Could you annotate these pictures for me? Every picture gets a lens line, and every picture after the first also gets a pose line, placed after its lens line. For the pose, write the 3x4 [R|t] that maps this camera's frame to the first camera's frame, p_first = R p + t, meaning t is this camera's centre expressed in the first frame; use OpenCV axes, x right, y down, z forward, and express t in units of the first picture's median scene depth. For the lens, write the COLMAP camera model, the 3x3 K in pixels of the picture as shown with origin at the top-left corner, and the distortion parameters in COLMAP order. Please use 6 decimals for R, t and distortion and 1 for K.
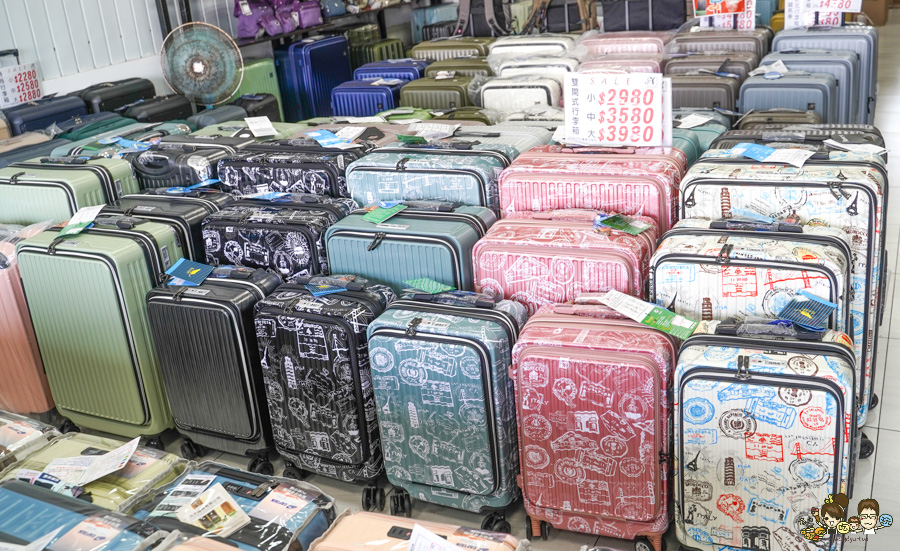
lens RADIAL K [[945.7, 0, 450.0], [0, 945.7, 275.5], [0, 0, 1]] dist [-0.077515, 0.019816]
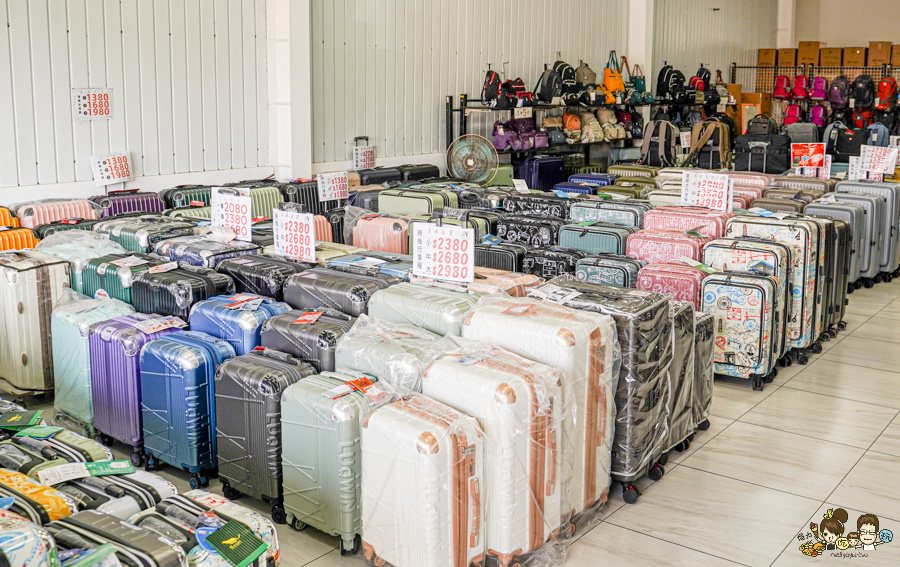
lens RADIAL K [[957.0, 0, 450.0], [0, 957.0, 283.5], [0, 0, 1]] dist [-0.148736, 0.032283]
pose [[0.974067, 0.133541, -0.182648, 0.031799], [-0.158171, 0.979126, -0.127652, 0.334590], [0.161788, 0.153231, 0.974856, -0.960846]]
